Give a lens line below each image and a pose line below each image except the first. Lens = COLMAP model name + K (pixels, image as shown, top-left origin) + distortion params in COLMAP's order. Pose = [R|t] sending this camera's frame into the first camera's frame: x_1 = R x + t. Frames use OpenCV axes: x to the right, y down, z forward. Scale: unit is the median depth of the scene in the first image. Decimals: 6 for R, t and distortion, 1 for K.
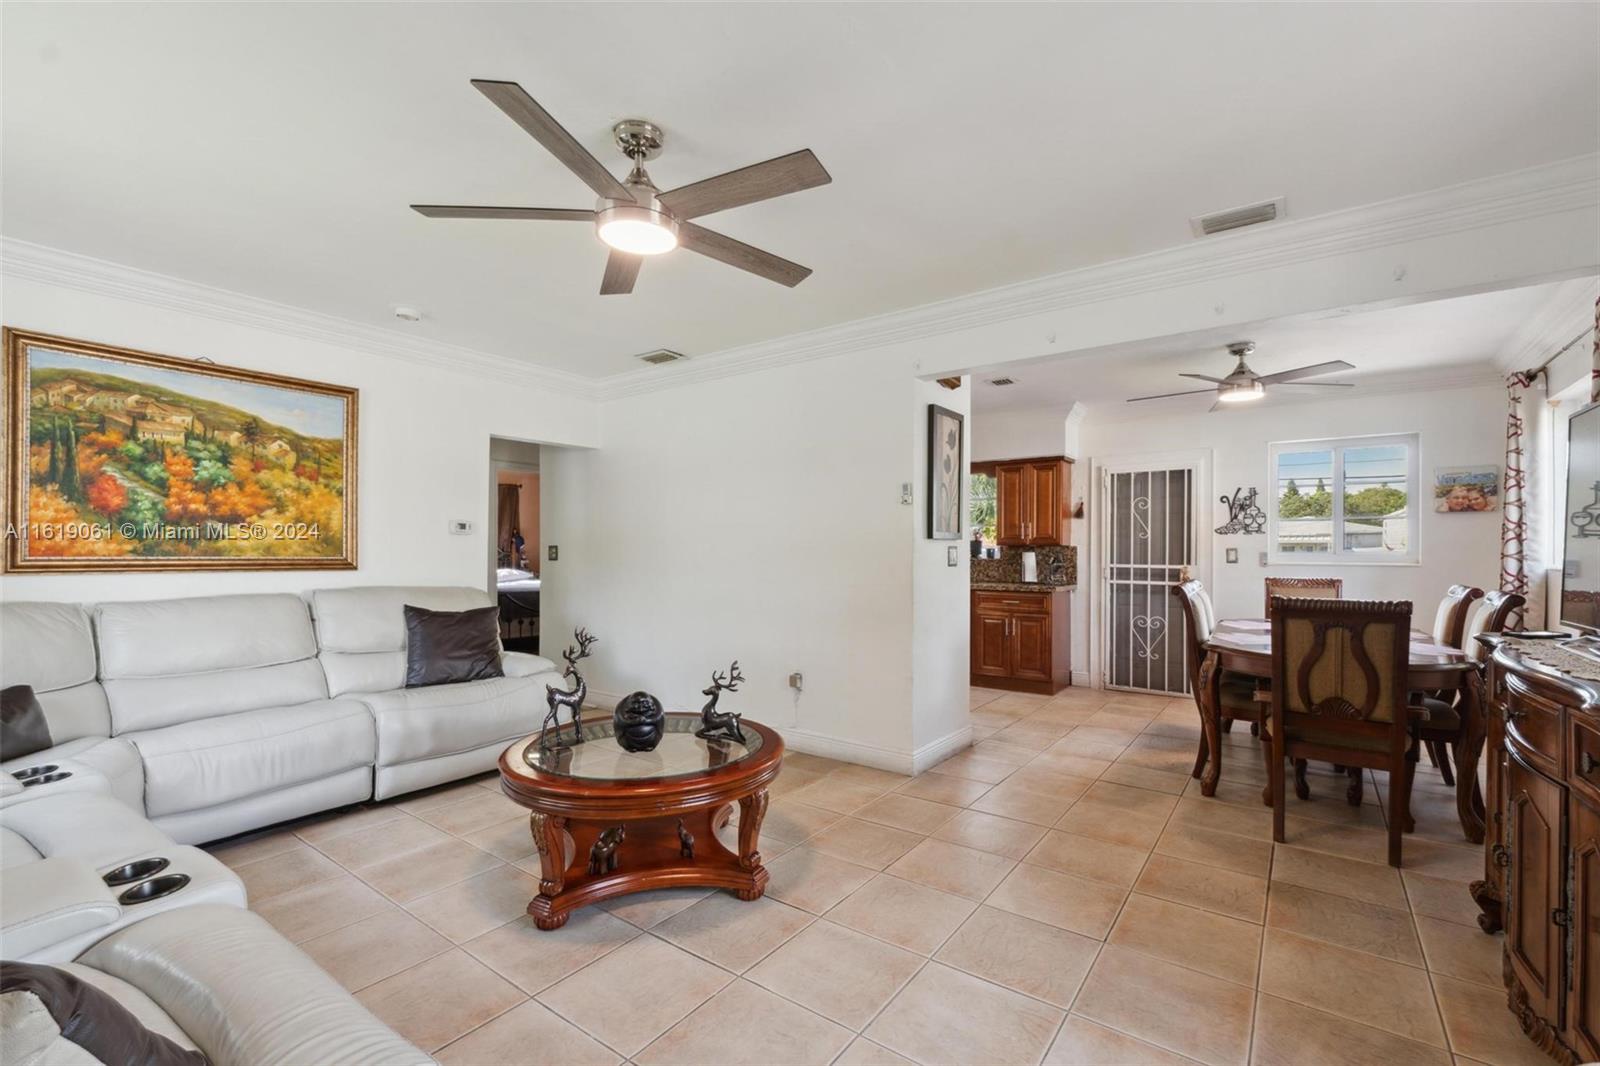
lens RADIAL K [[683.5, 0, 803.7], [0, 683.5, 547.3], [0, 0, 1]] dist [-0.009852, -0.000176]
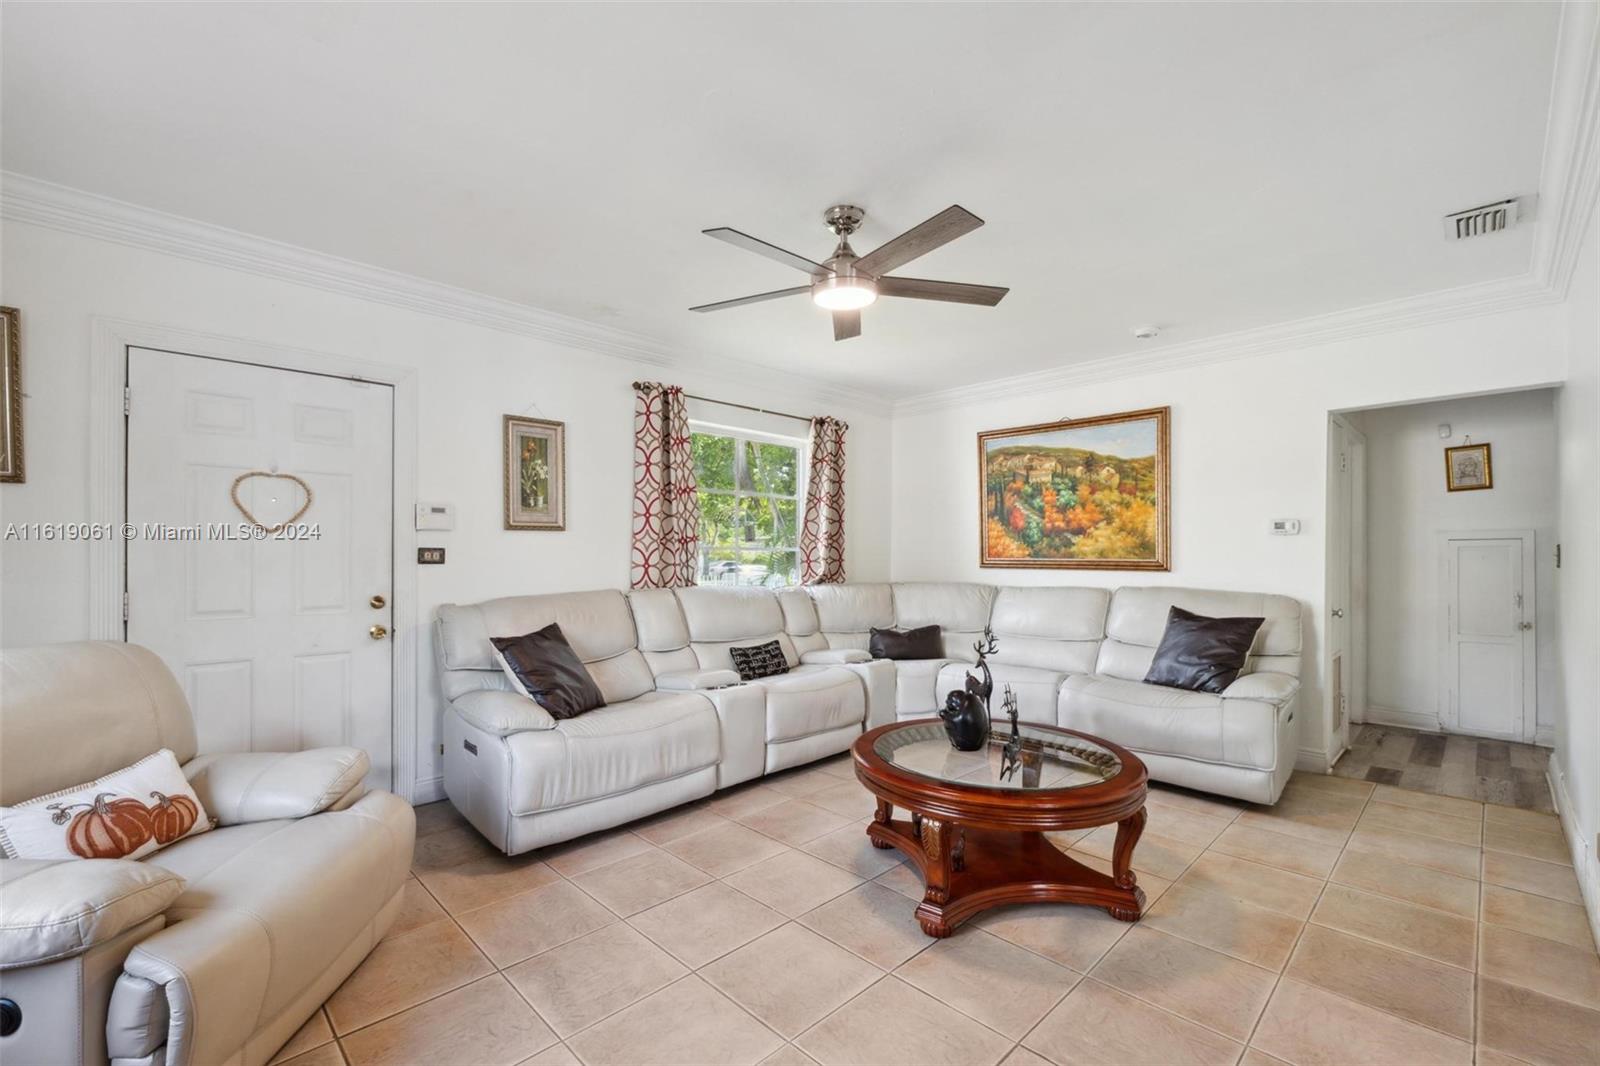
lens RADIAL K [[683.5, 0, 803.7], [0, 683.5, 547.3], [0, 0, 1]] dist [-0.009852, -0.000176]
pose [[-0.156672, -0.014306, -0.987547, 0.608961], [0.007415, 0.999850, -0.015661, 0.008291], [0.987623, -0.009776, -0.156543, 0.694471]]
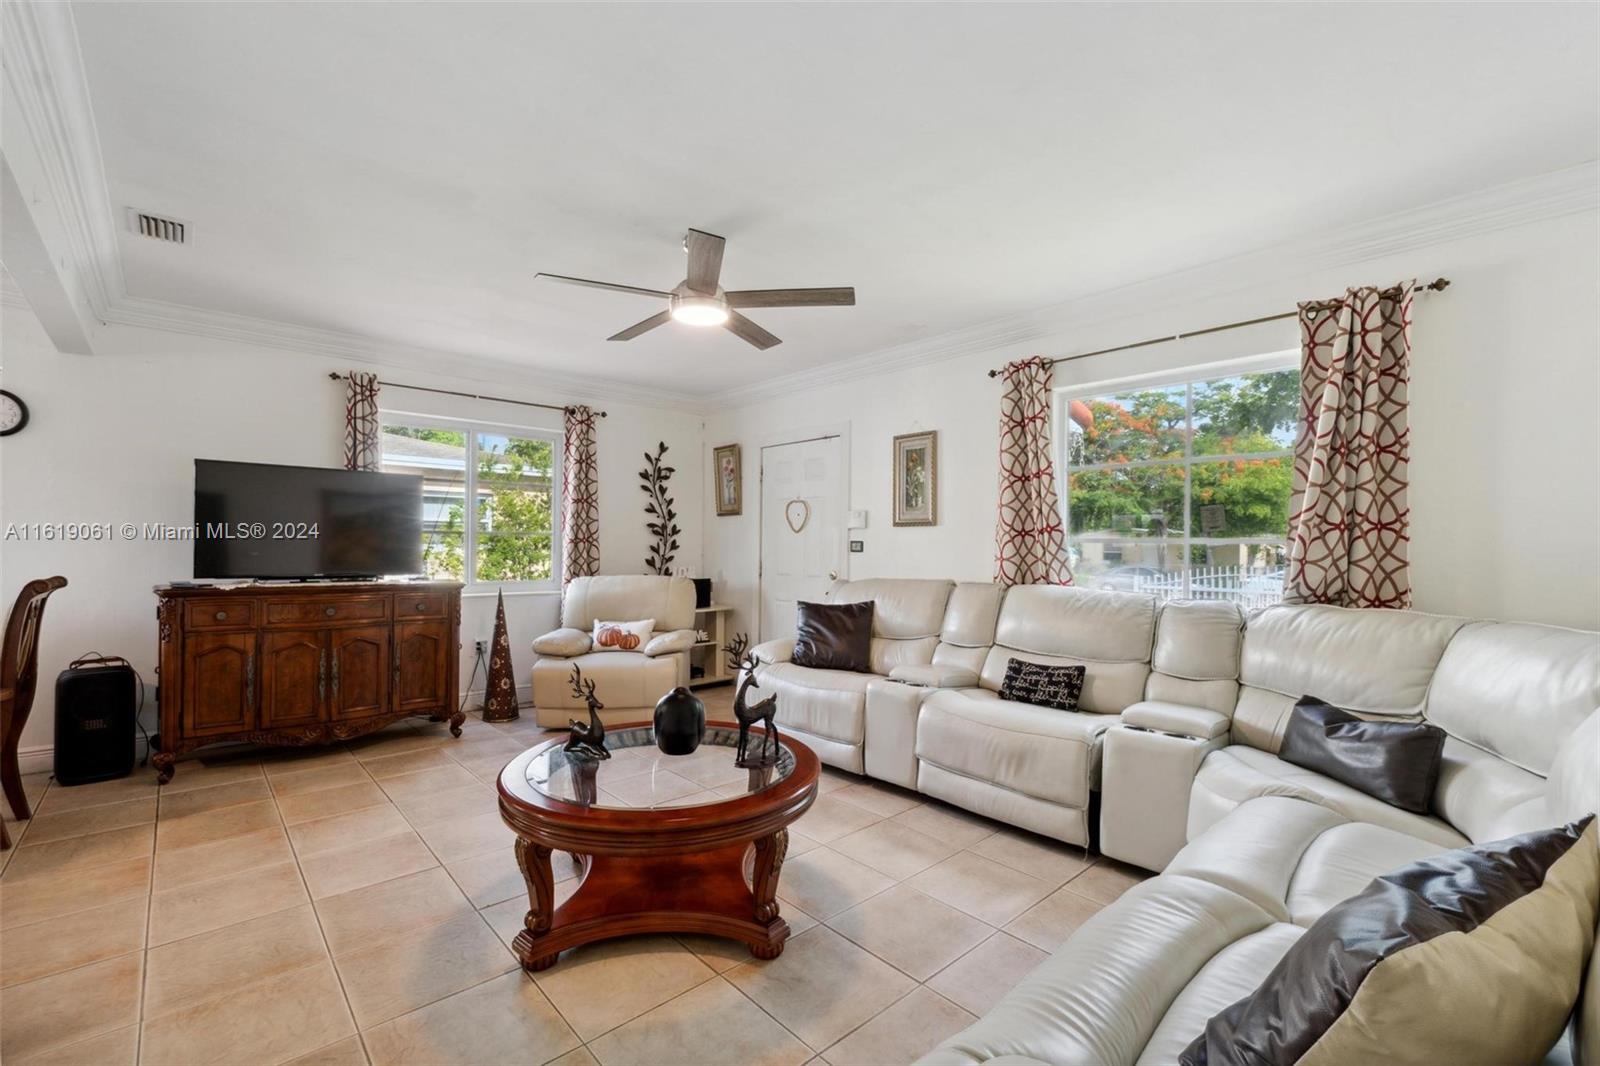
lens RADIAL K [[683.5, 0, 803.7], [0, 683.5, 547.3], [0, 0, 1]] dist [-0.009852, -0.000176]
pose [[-0.981181, -0.017616, 0.192285, -0.443208], [-0.018355, 0.999829, -0.002062, 0.008153], [-0.192216, -0.005552, -0.981337, 1.430130]]
